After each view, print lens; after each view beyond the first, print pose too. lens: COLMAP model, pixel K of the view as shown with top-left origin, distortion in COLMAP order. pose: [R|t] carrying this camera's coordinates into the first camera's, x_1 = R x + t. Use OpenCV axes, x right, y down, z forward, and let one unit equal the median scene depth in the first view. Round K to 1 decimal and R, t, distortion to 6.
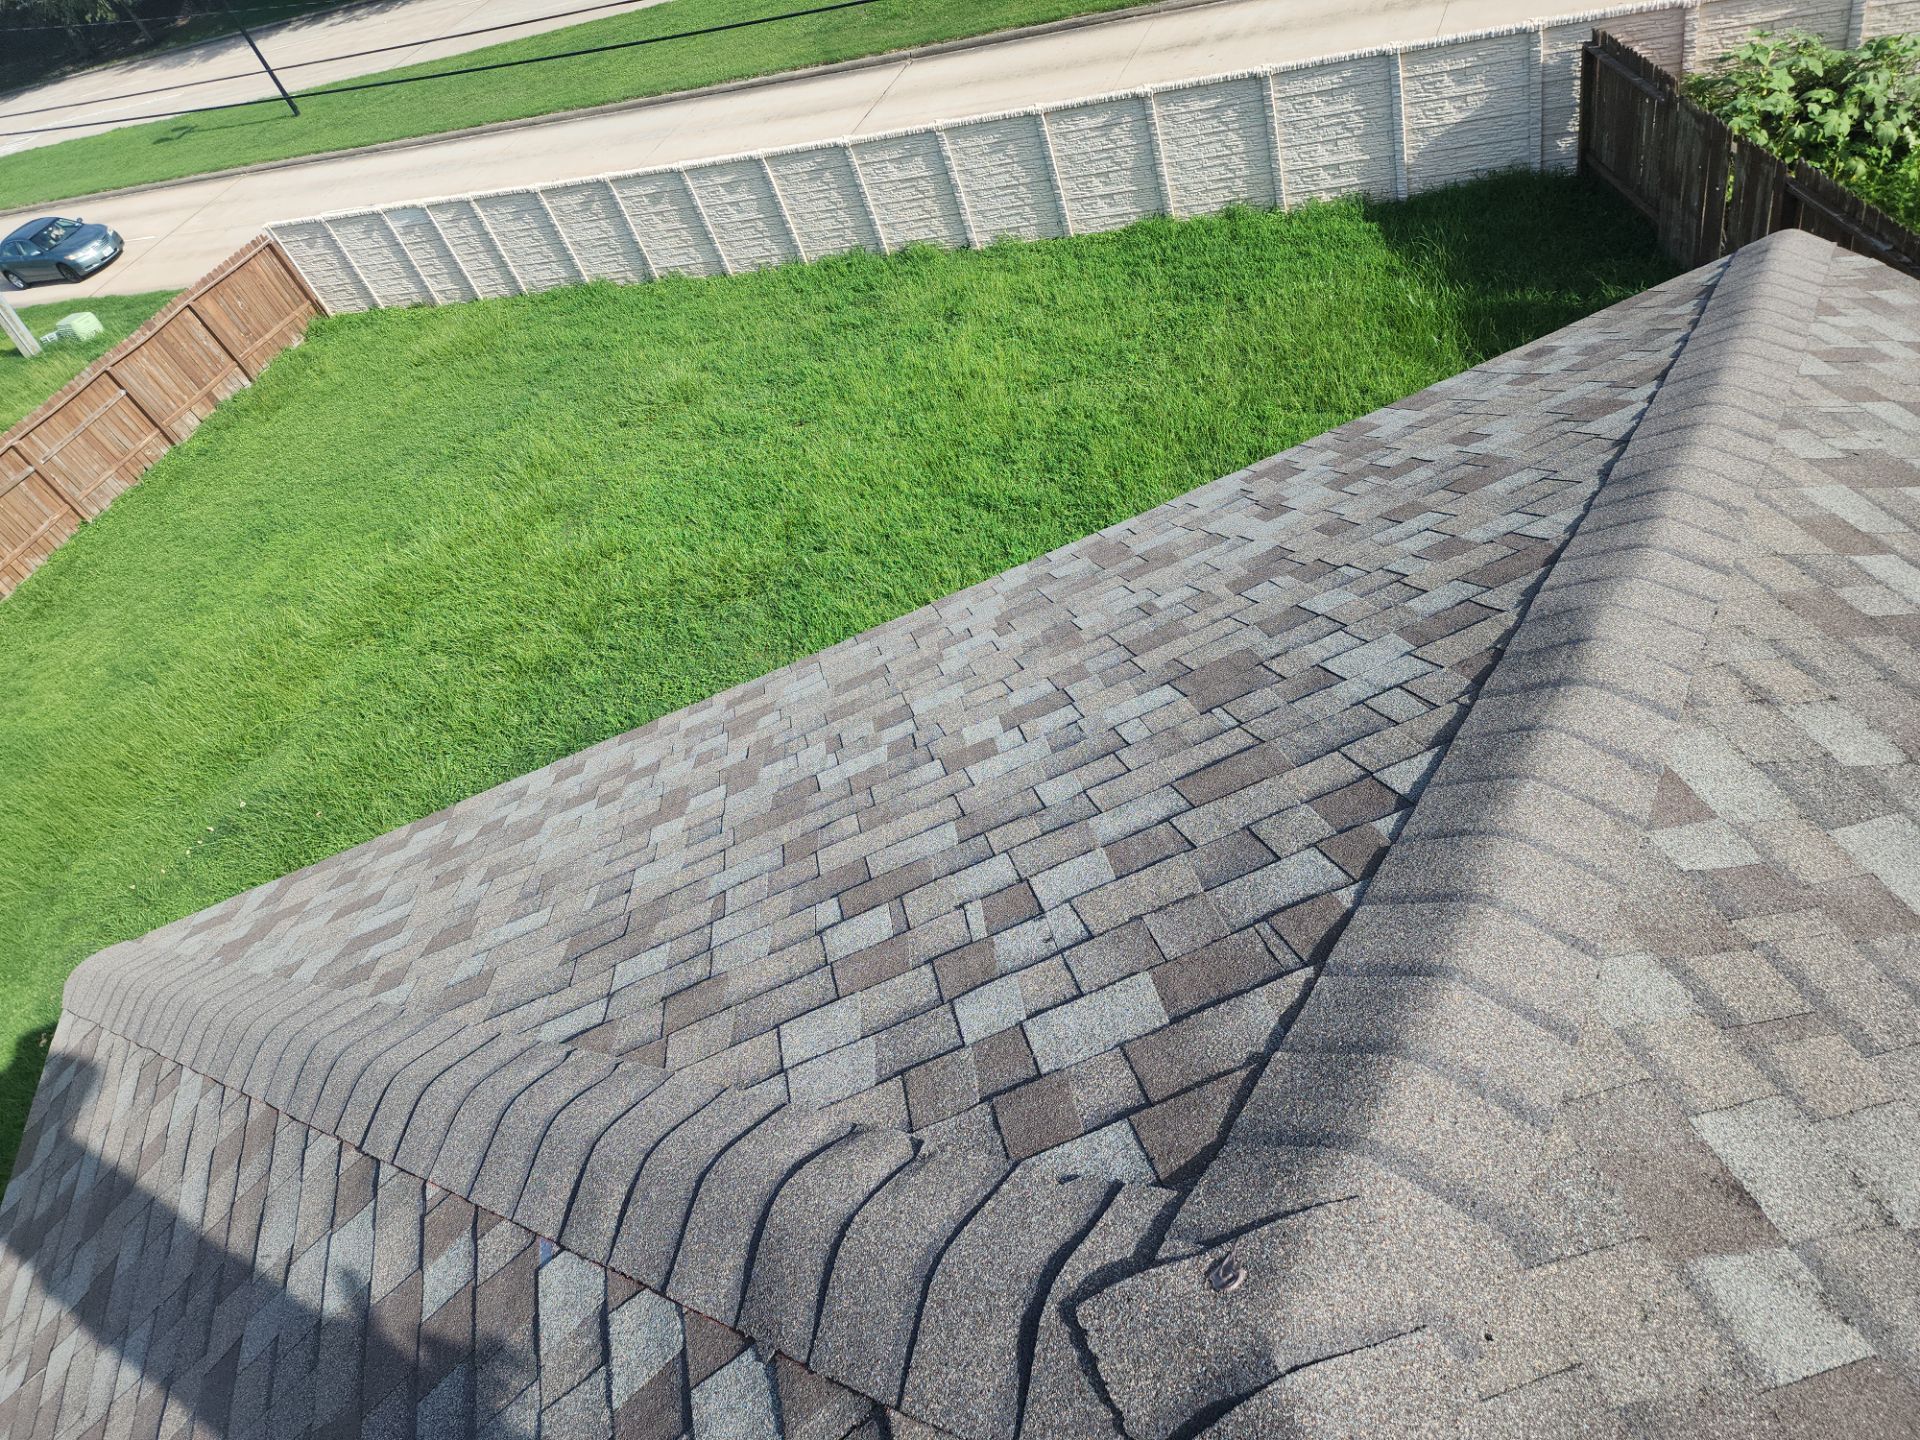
lens RADIAL K [[1311.6, 0, 988.5], [0, 1311.6, 735.3], [0, 0, 1]] dist [0.085442, -0.069039]
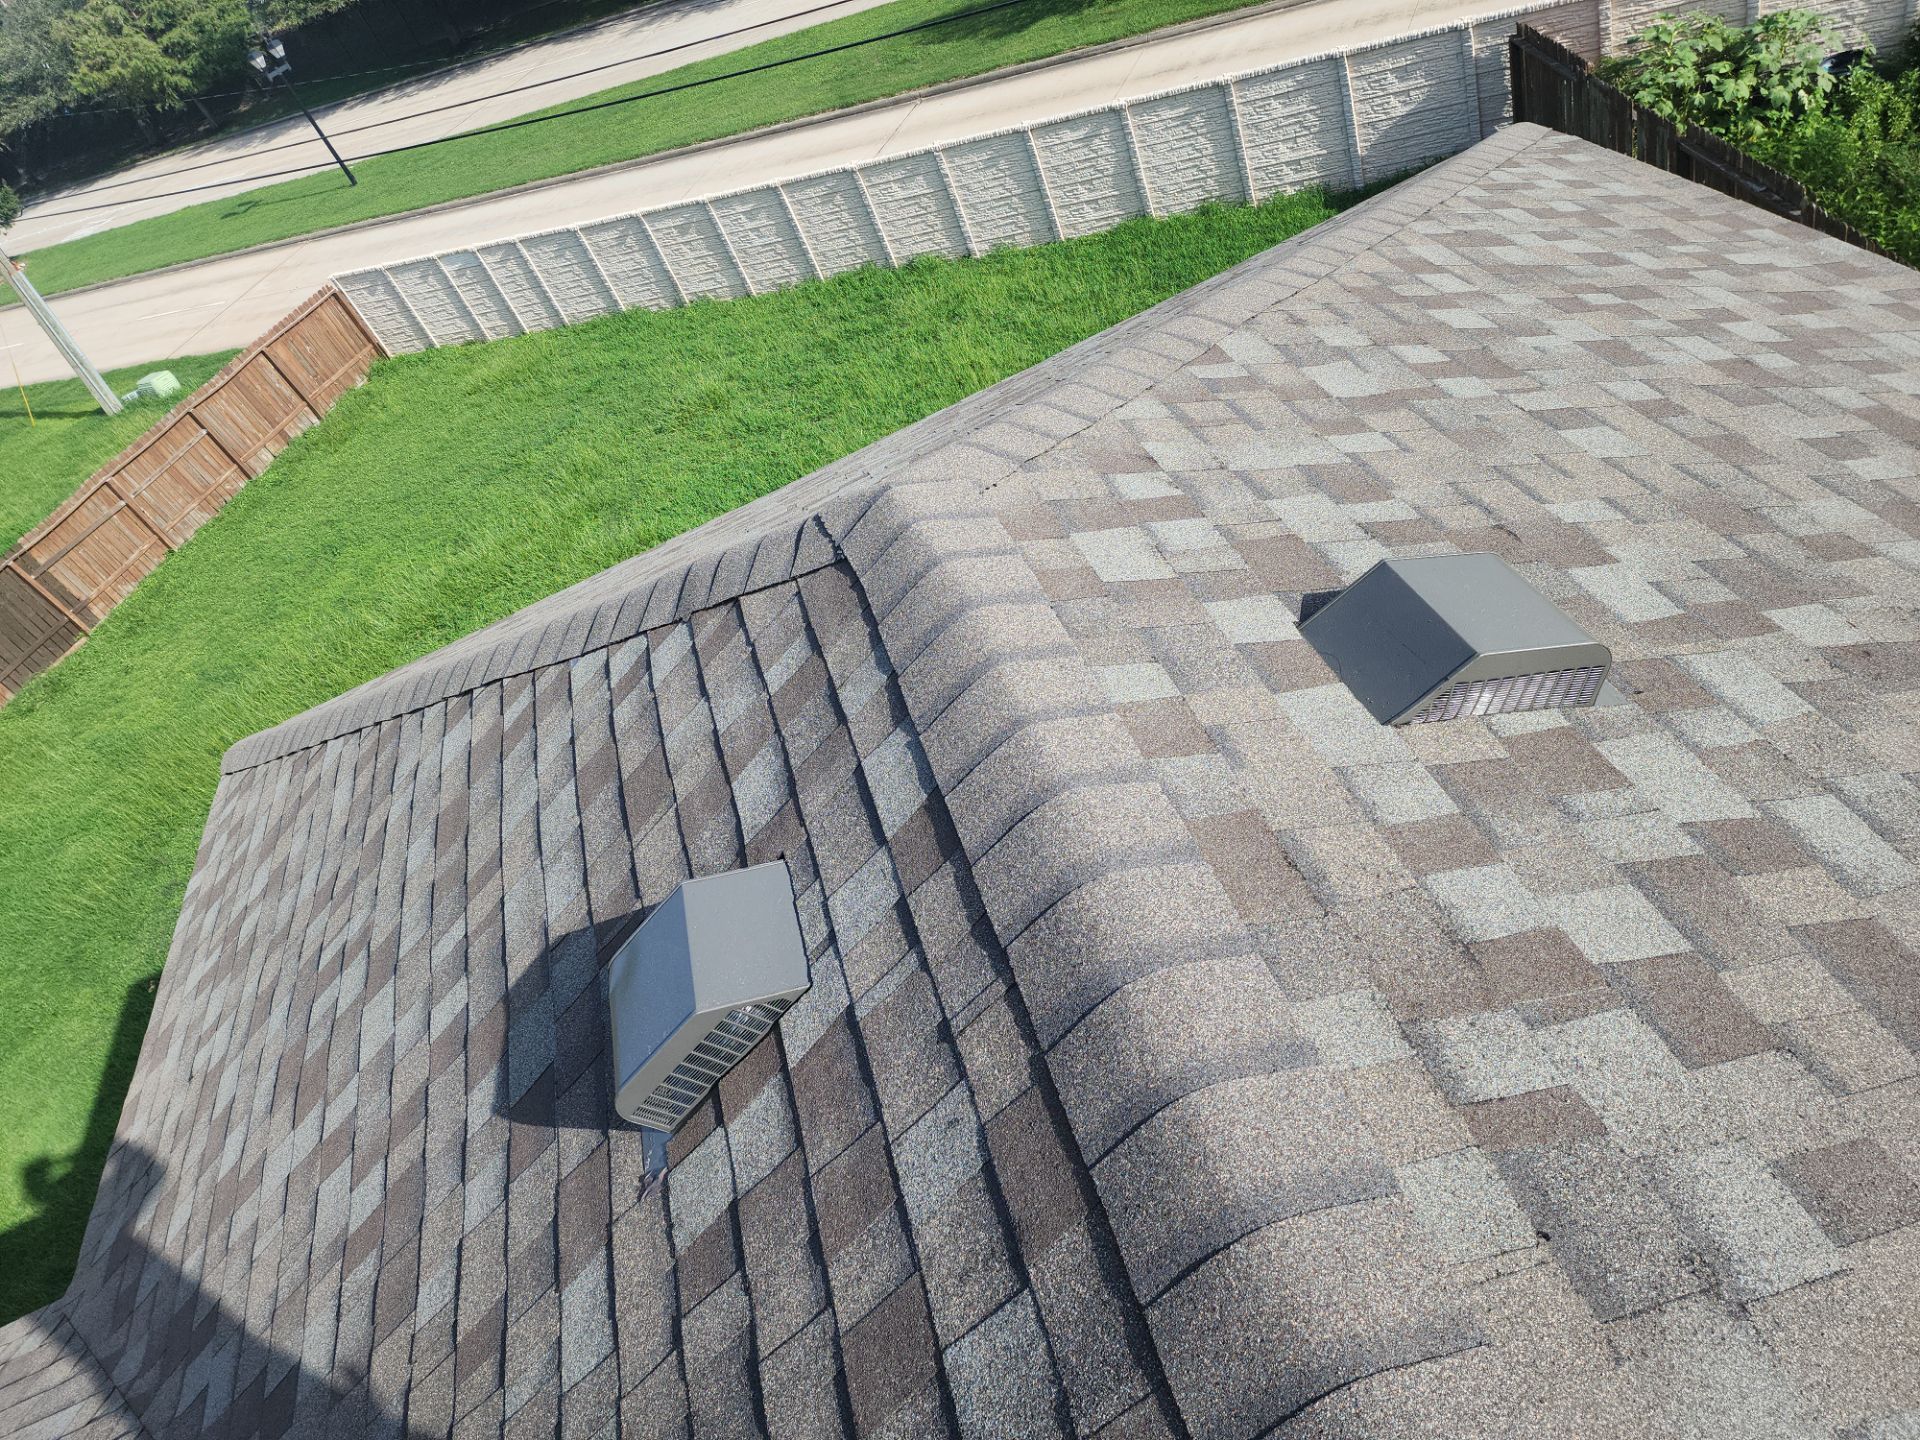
lens RADIAL K [[1337.3, 0, 1003.1], [0, 1337.3, 729.5], [0, 0, 1]] dist [0.080140, -0.060033]
pose [[0.998796, -0.037705, -0.031370, 0.295394], [0.036242, 0.998286, -0.045949, 0.638765], [0.033049, 0.044757, 0.998451, -0.775386]]
